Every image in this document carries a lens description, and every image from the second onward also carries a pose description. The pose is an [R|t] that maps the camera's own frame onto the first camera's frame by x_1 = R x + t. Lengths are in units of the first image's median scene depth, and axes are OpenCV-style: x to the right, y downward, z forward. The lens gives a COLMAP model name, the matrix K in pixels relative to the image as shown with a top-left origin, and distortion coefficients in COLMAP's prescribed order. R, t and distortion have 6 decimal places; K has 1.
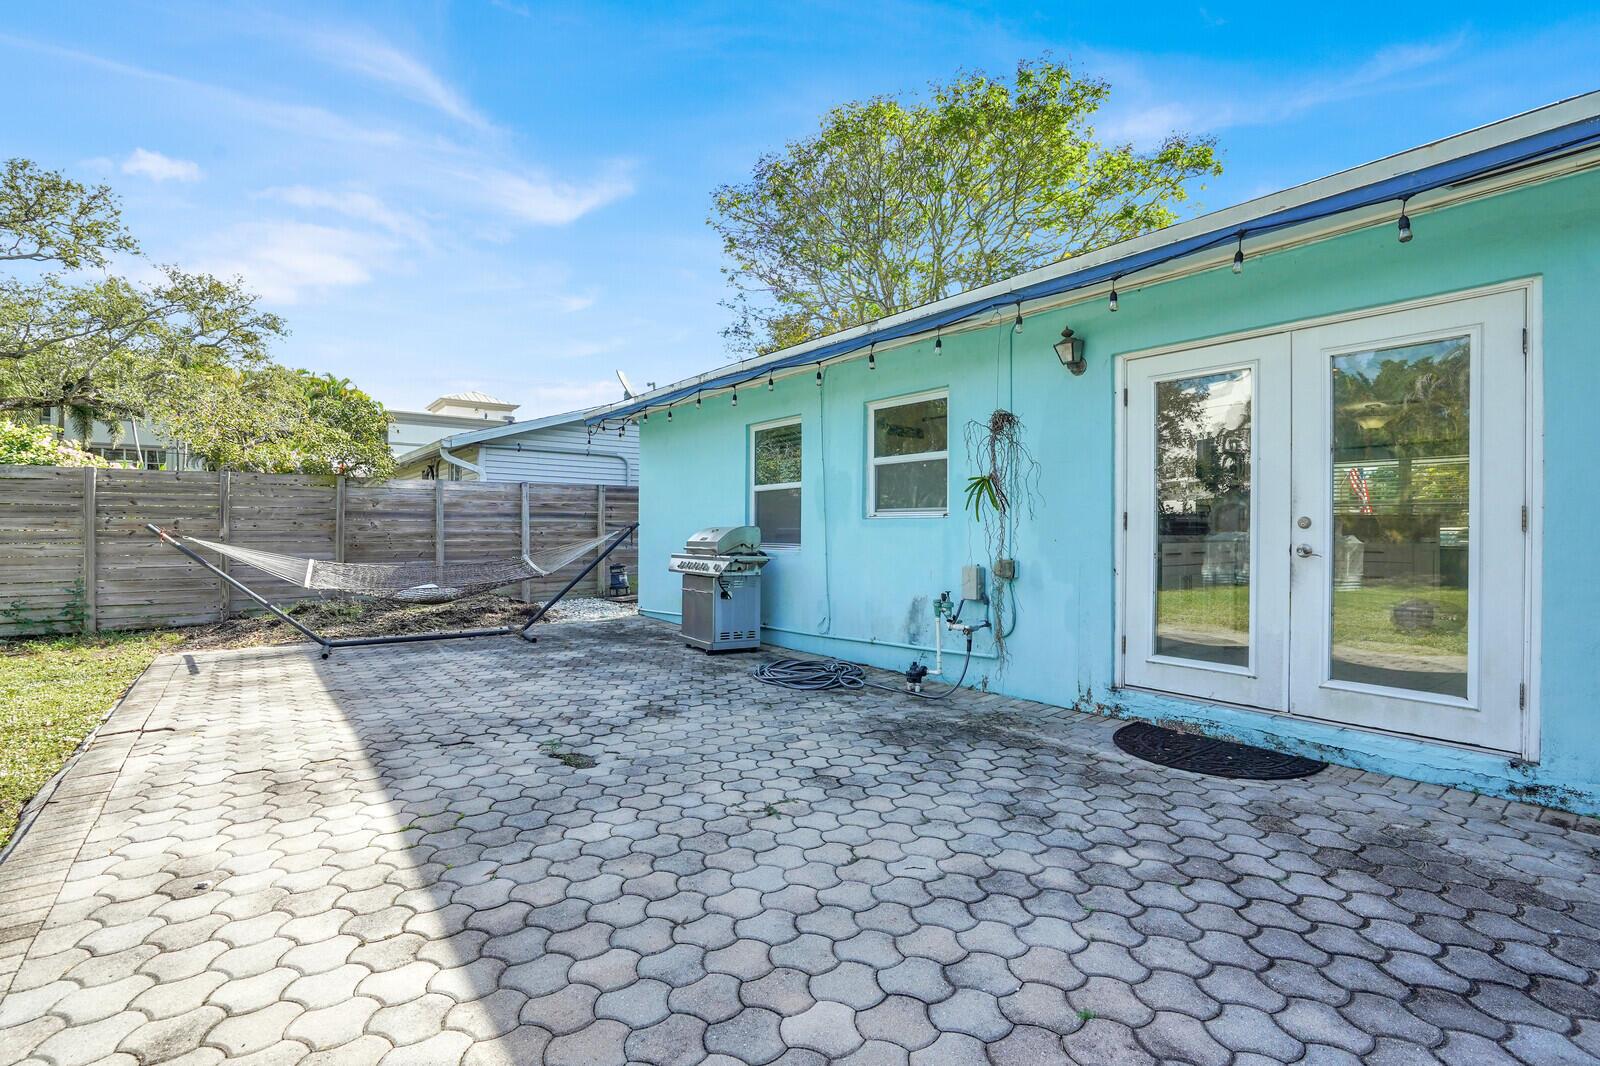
lens RADIAL K [[749.6, 0, 798.7], [0, 749.6, 534.4], [0, 0, 1]] dist [-0.058776, 0.022598]
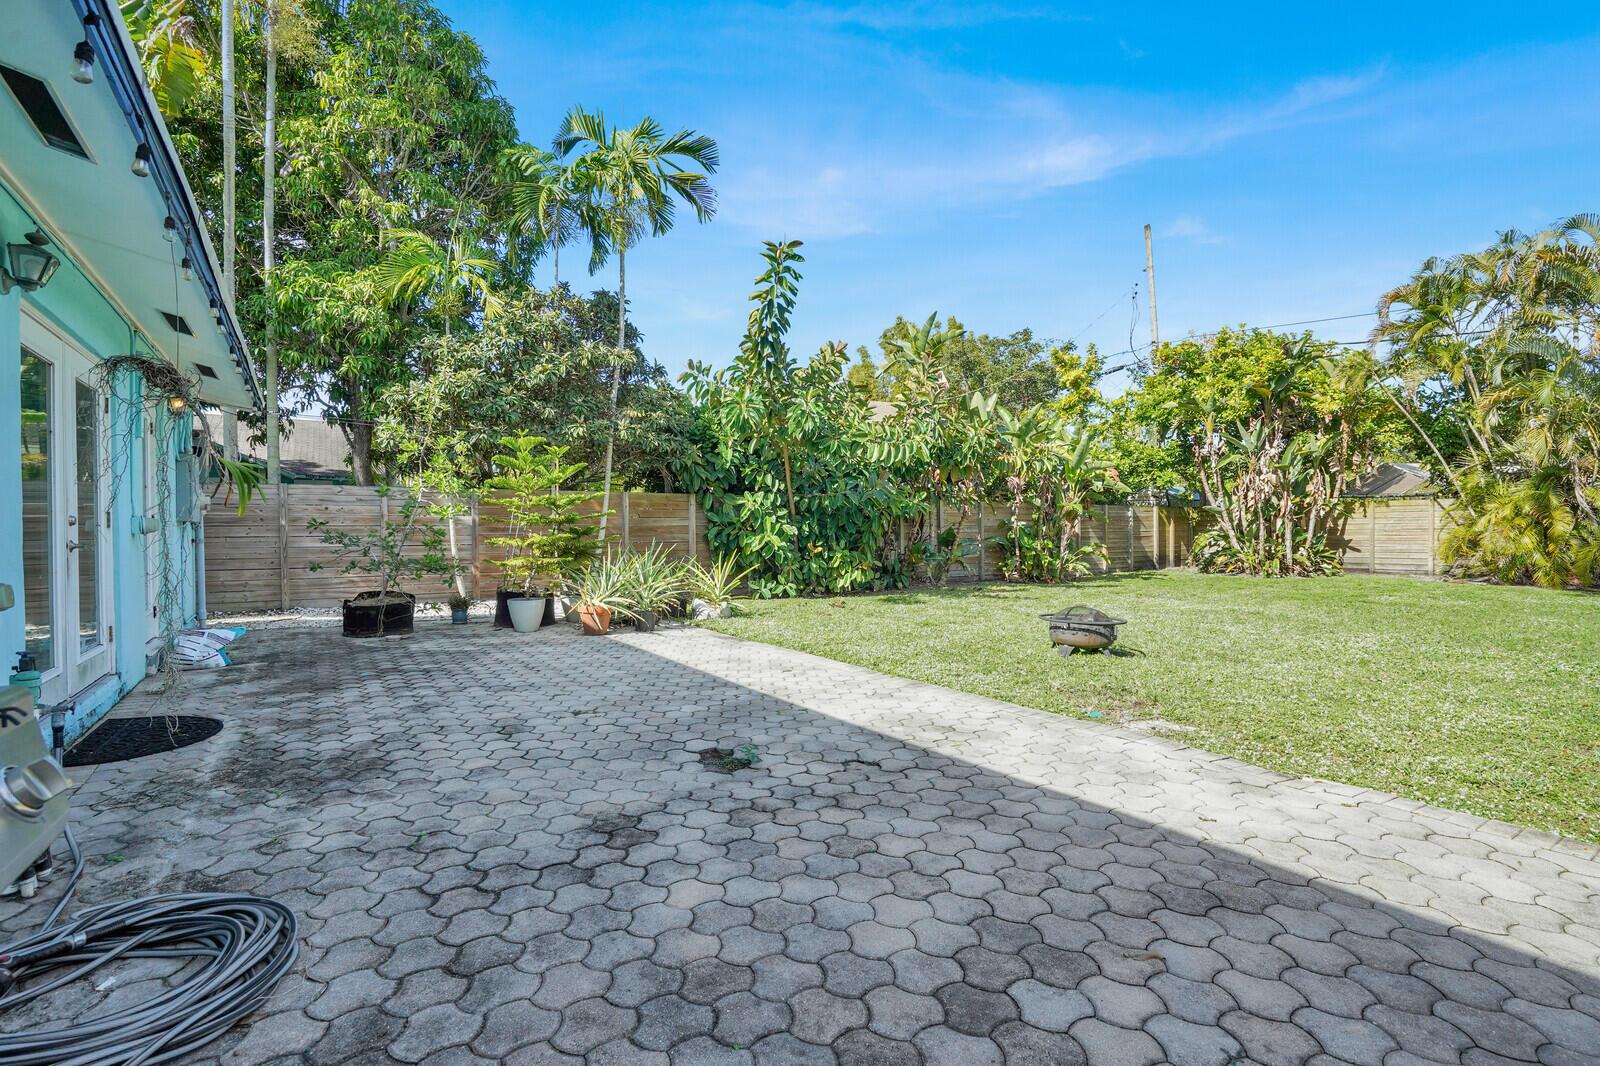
lens RADIAL K [[750.1, 0, 793.0], [0, 750.1, 534.6], [0, 0, 1]] dist [-0.059070, 0.022617]
pose [[-0.997604, 0.002267, 0.069142, -0.456213], [0.003360, 0.999871, 0.015703, -0.008962], [-0.069097, 0.015898, -0.997483, 1.946113]]
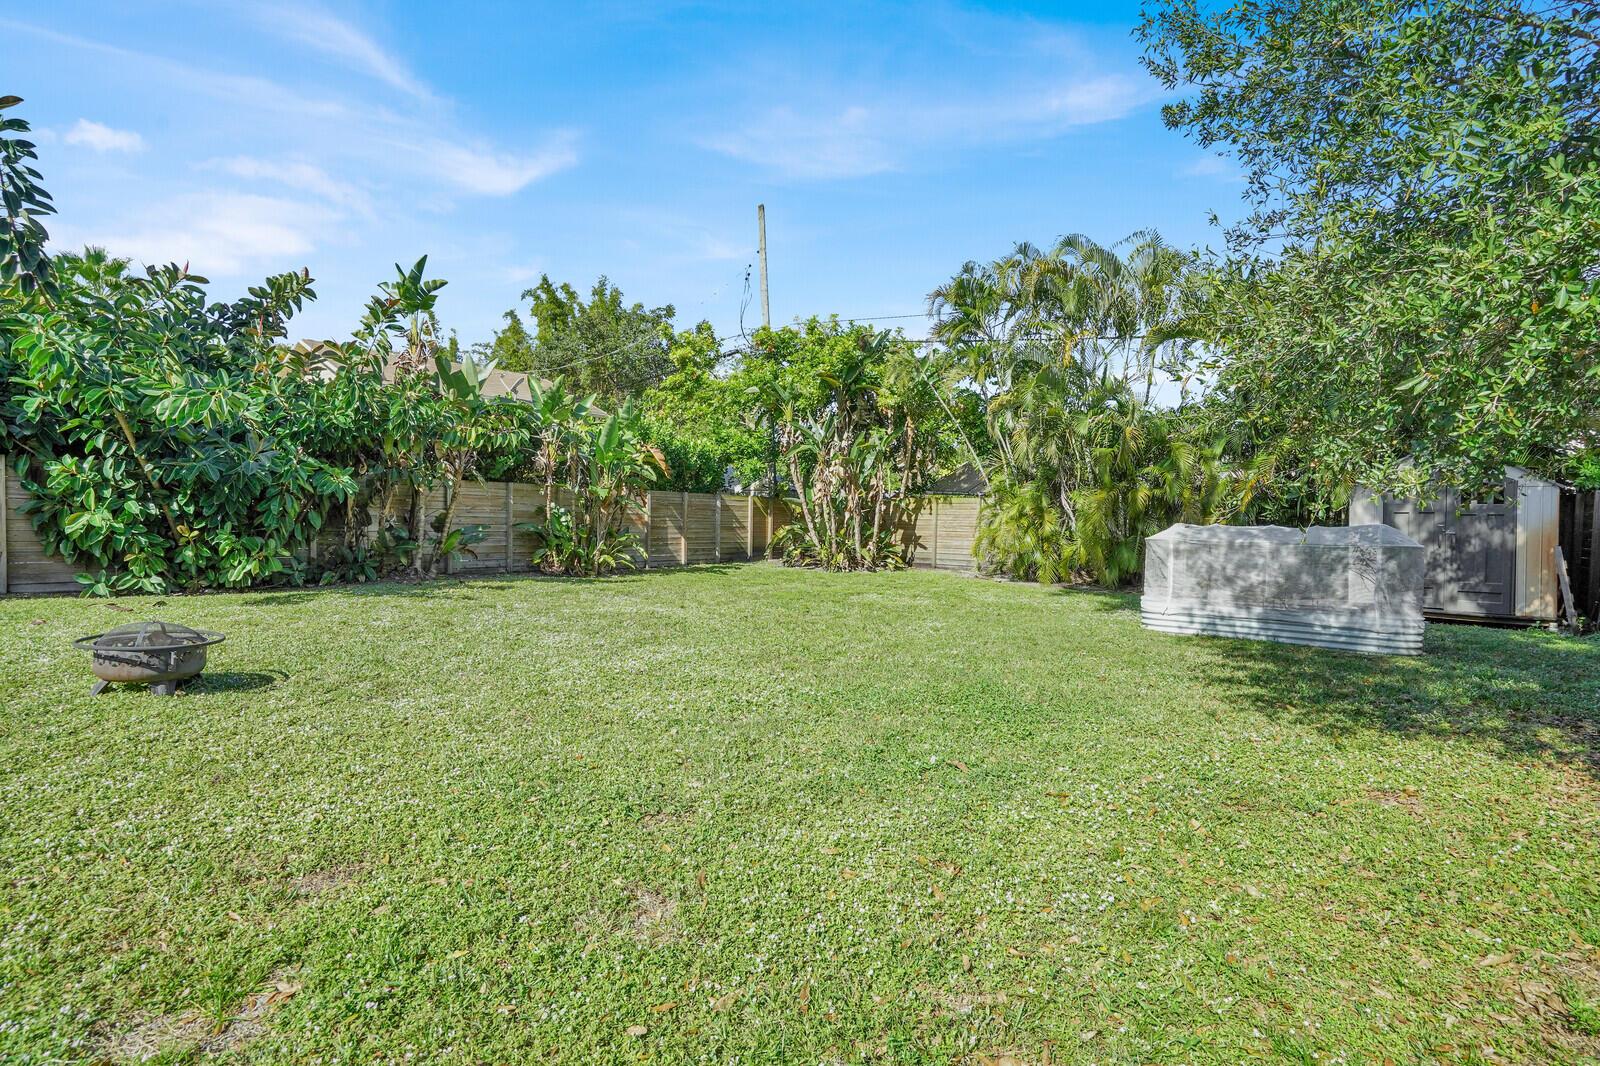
lens RADIAL K [[754.1, 0, 783.2], [0, 754.1, 519.0], [0, 0, 1]] dist [-0.066660, 0.021932]
pose [[-0.972682, -0.024628, -0.230830, -1.737179], [-0.028066, 0.999539, 0.011619, -0.027353], [0.230437, 0.017780, -0.972925, 1.580785]]
